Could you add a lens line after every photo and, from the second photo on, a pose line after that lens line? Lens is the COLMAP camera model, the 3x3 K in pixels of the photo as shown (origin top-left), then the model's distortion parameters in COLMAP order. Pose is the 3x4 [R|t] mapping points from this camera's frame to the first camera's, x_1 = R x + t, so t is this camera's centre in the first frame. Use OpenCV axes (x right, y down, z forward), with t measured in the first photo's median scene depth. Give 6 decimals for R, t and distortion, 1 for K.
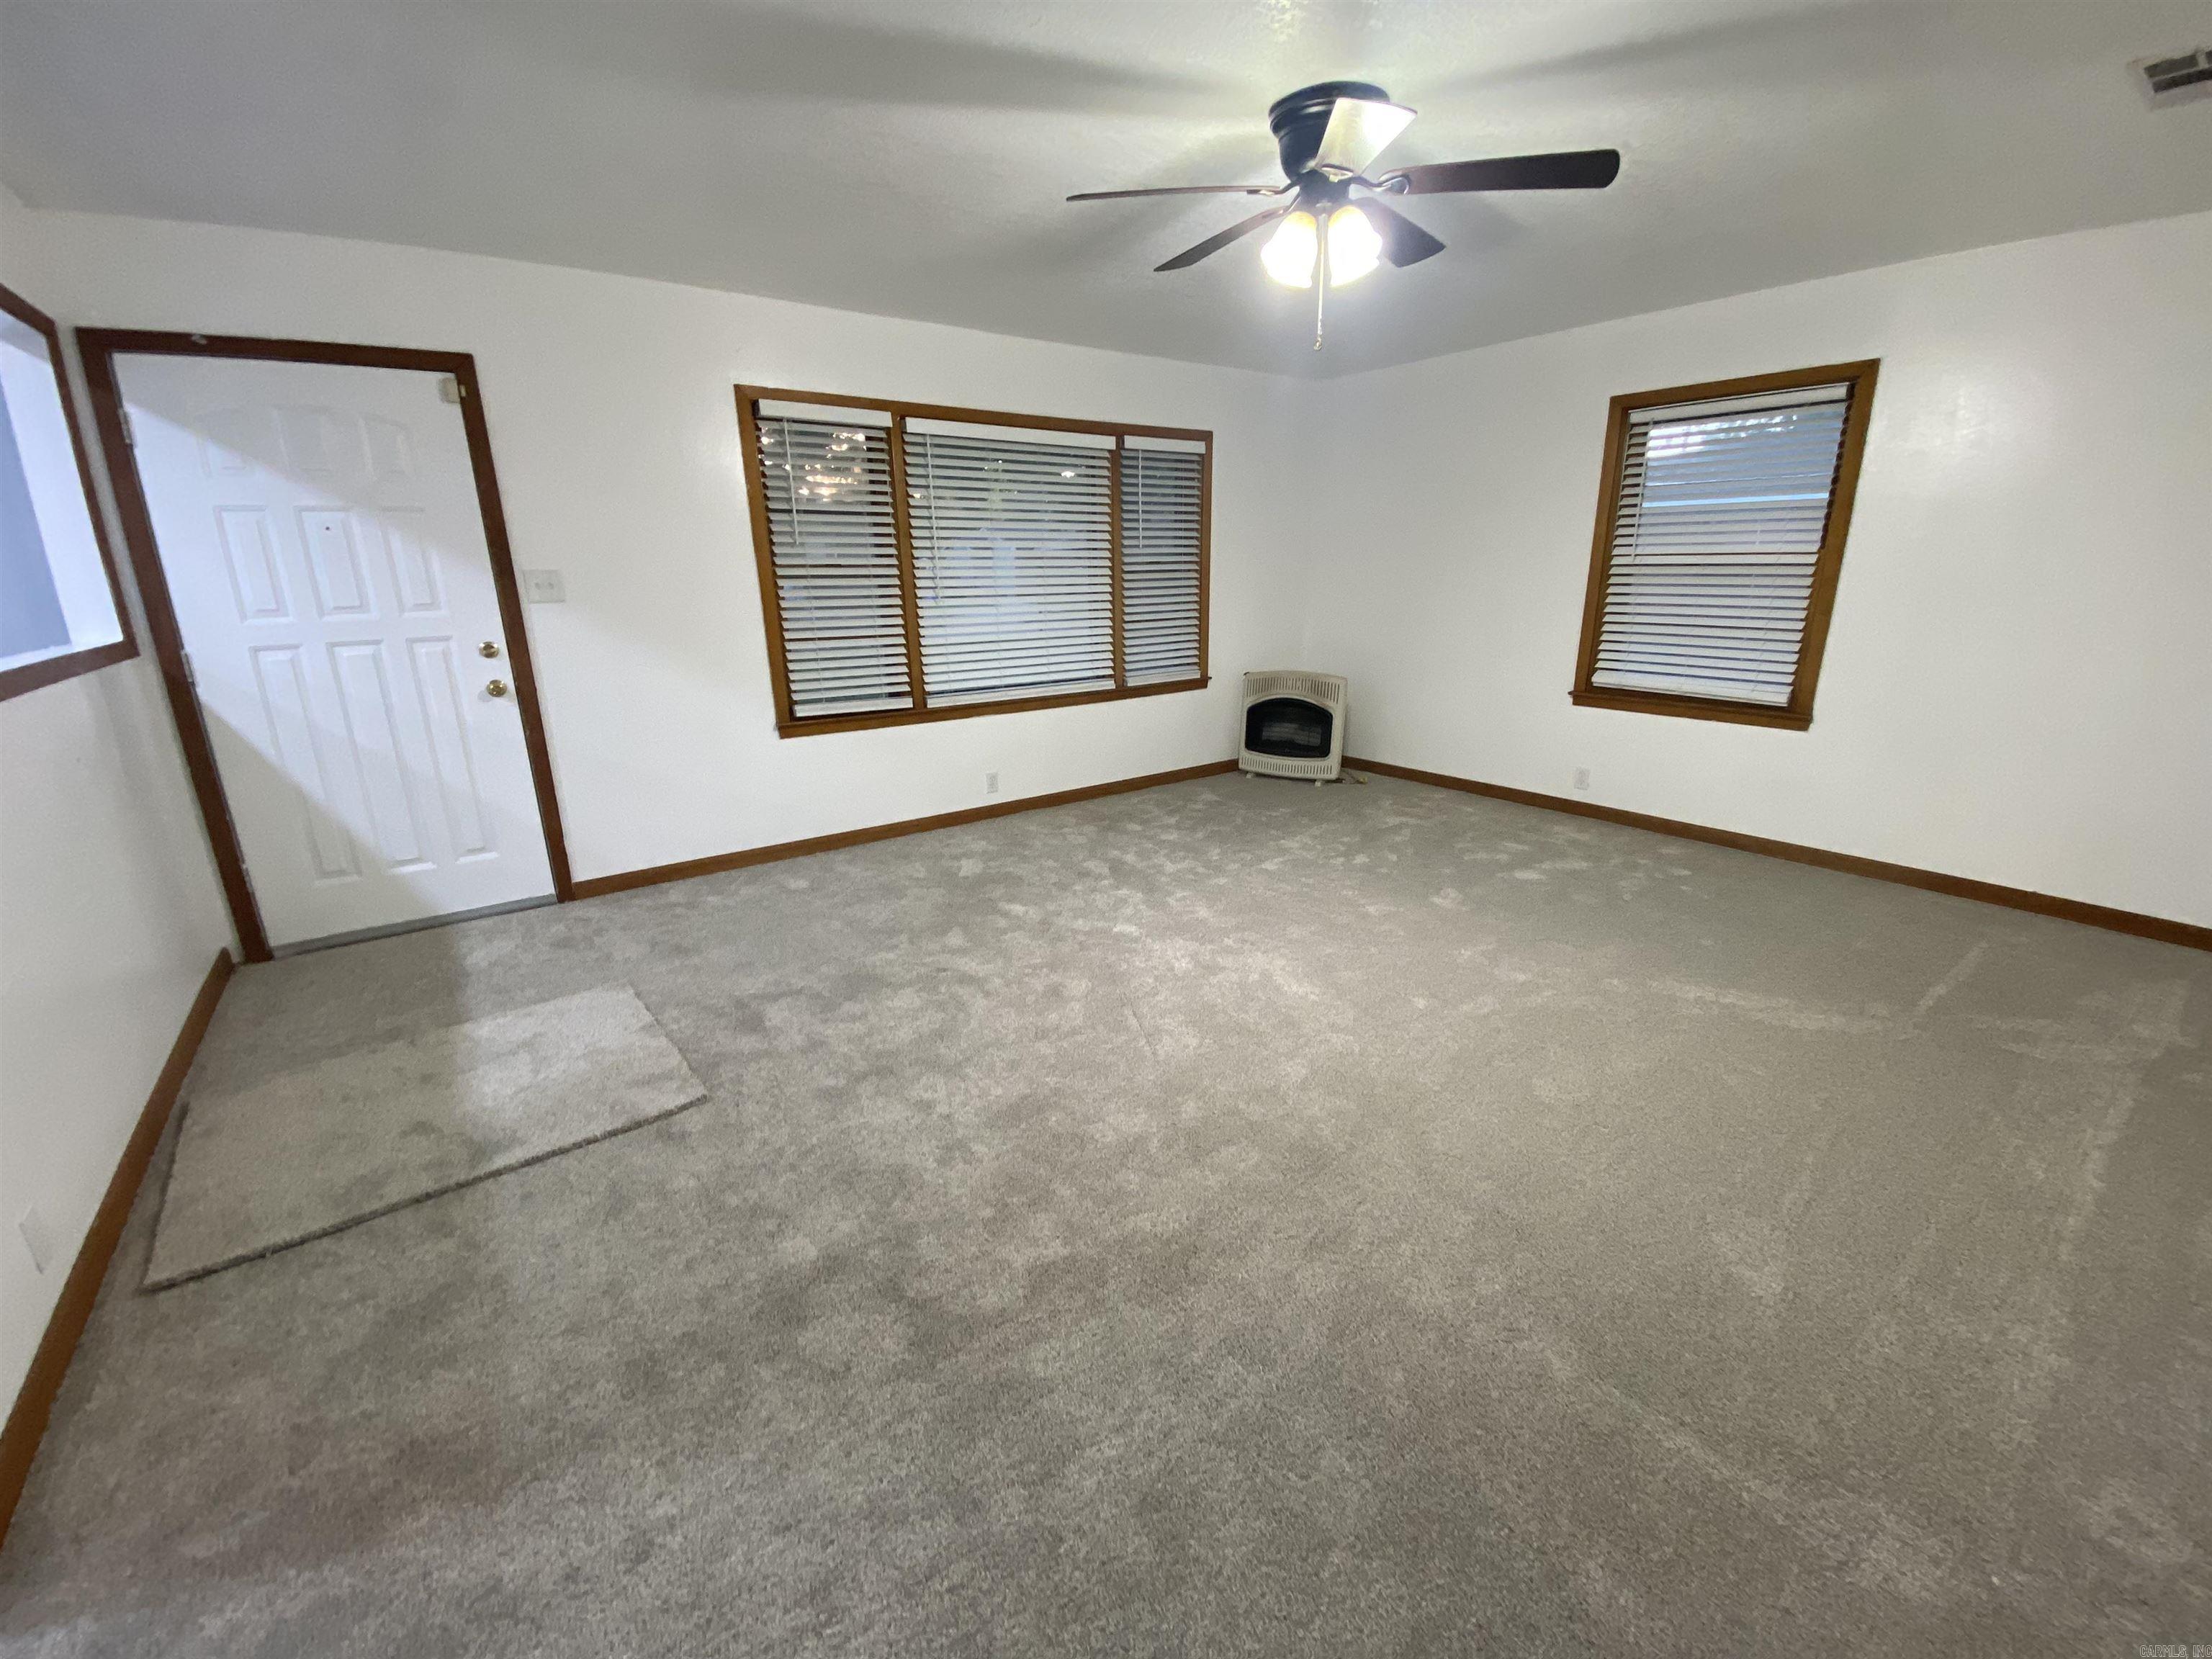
lens RADIAL K [[905.7, 0, 1088.7], [0, 905.7, 815.5], [0, 0, 1]] dist [0.000613, -0.011129]
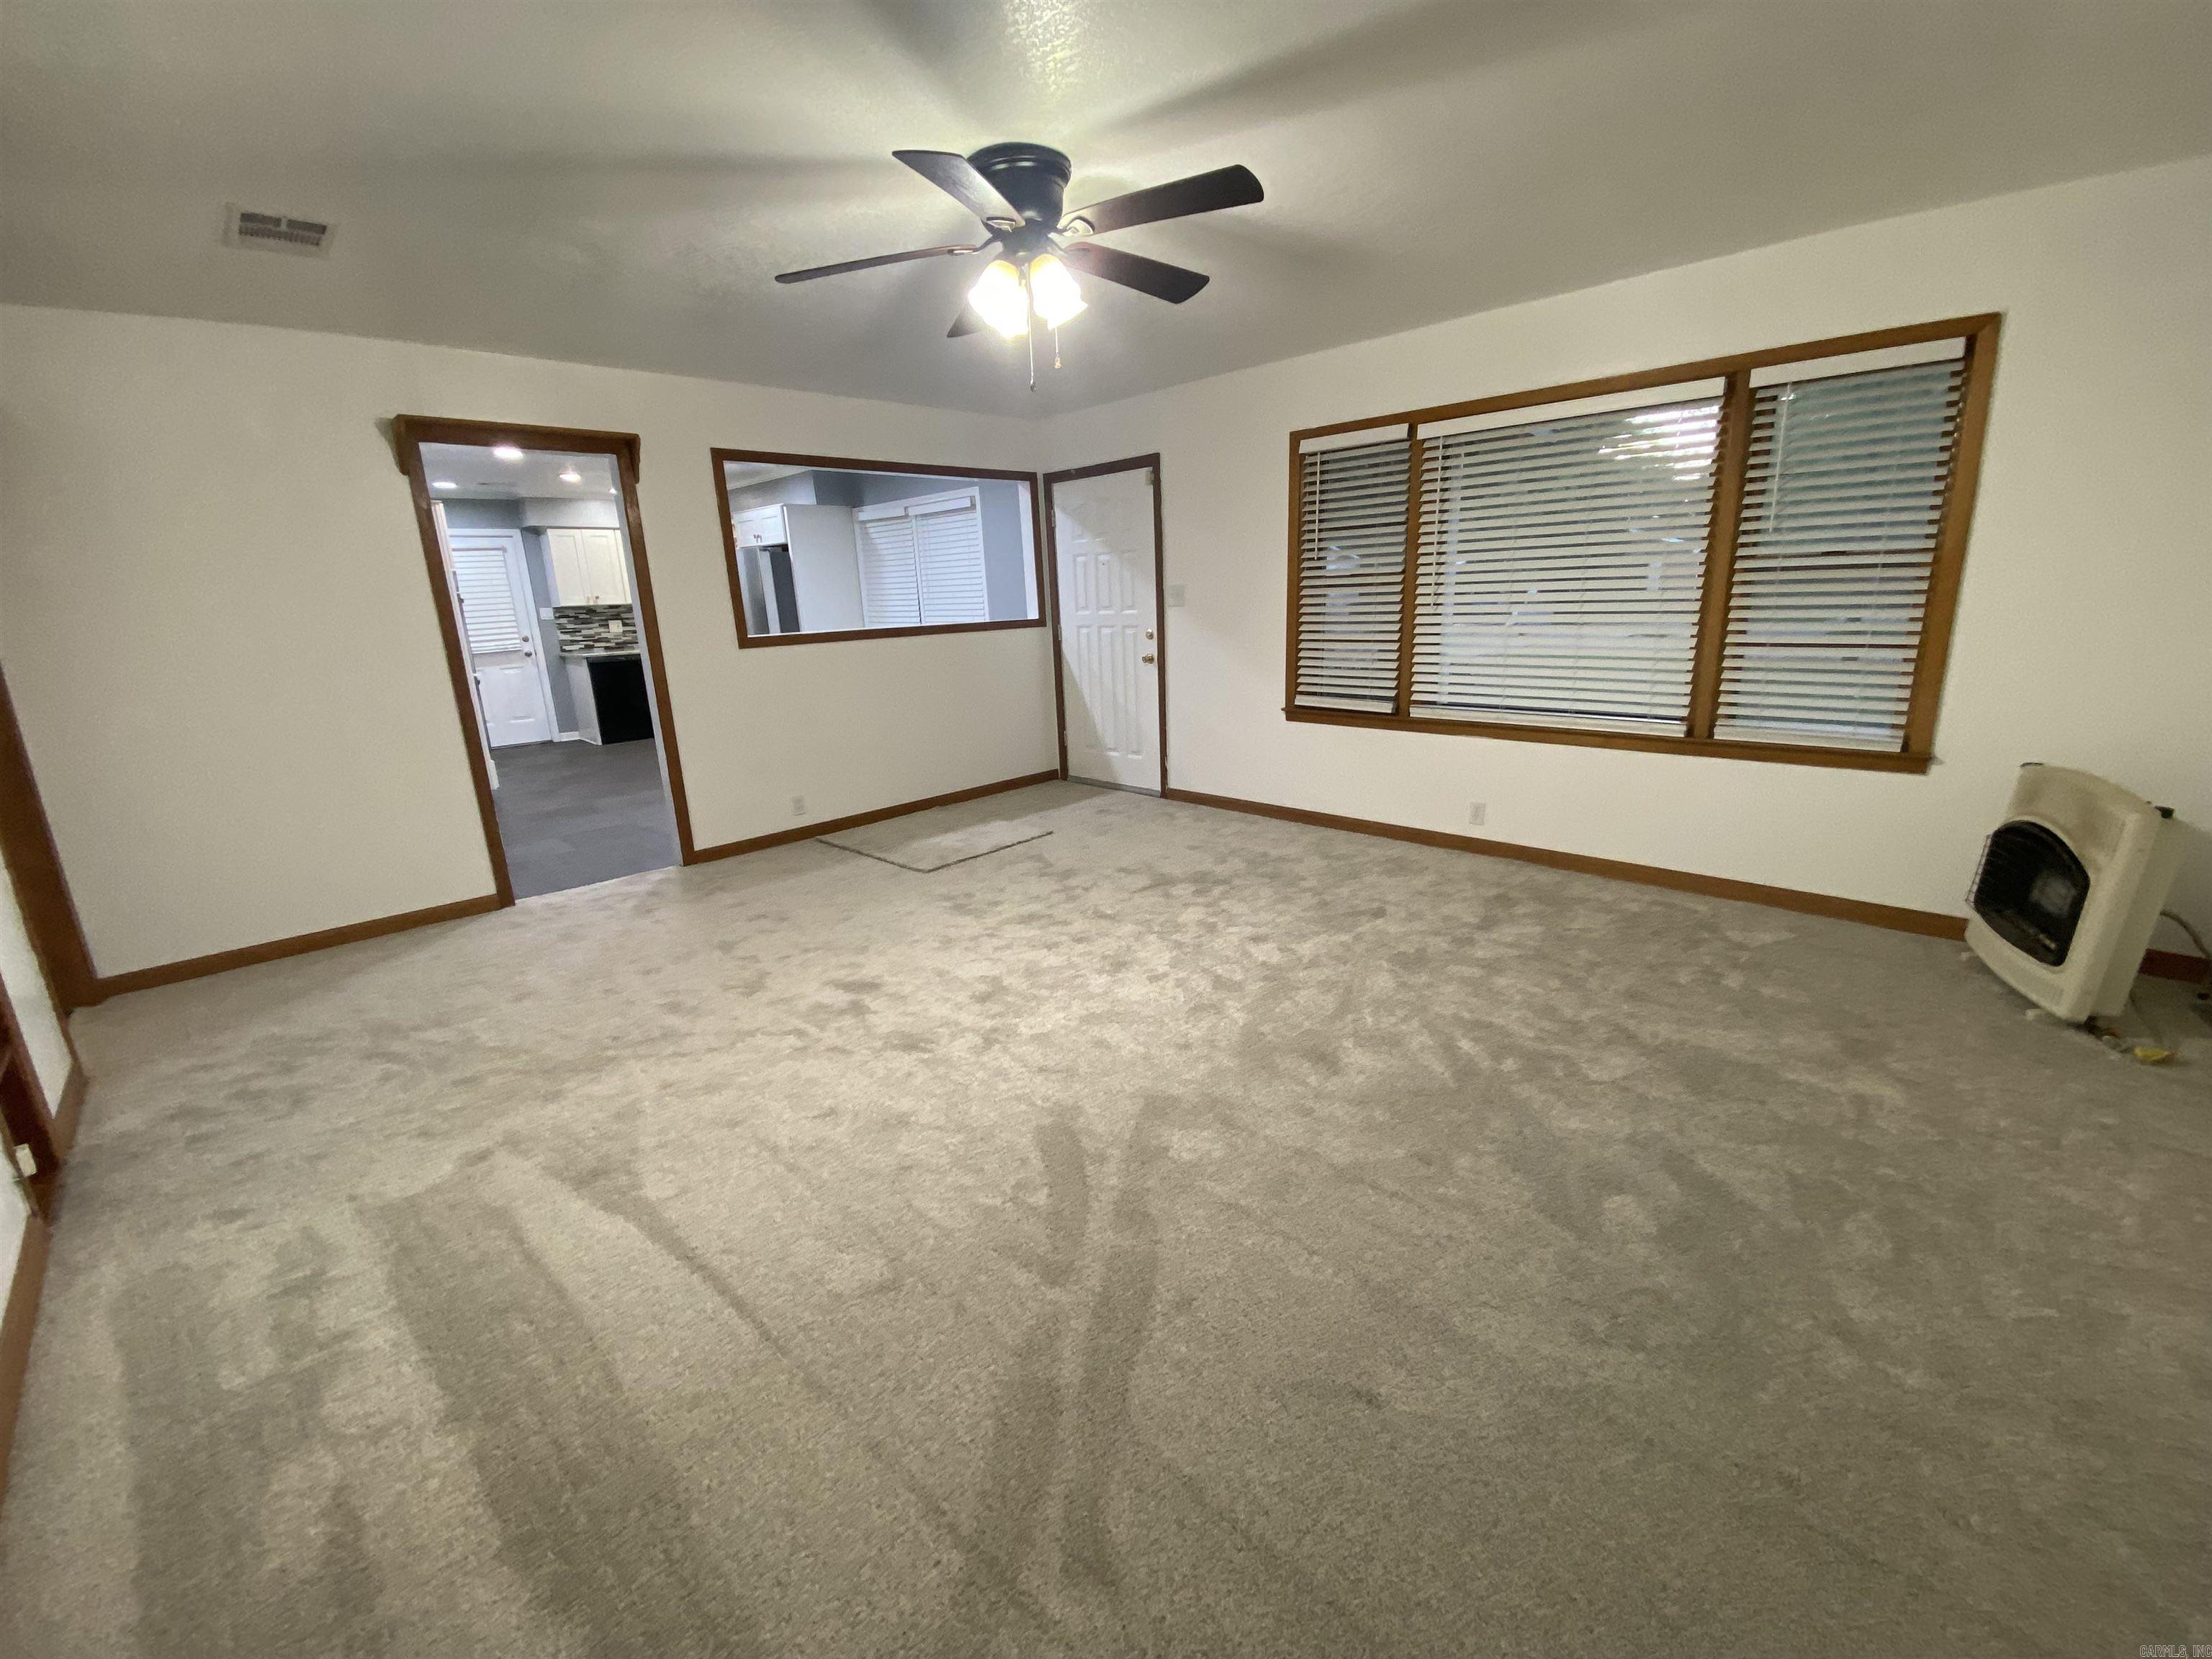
lens RADIAL K [[905.7, 0, 1123.9], [0, 905.7, 819.8], [0, 0, 1]] dist [0.000613, -0.011129]
pose [[0.140649, 0.250165, -0.957933, 0.863612], [-0.223334, 0.950629, 0.215467, -0.178621], [0.964541, 0.183634, 0.189575, 0.613139]]
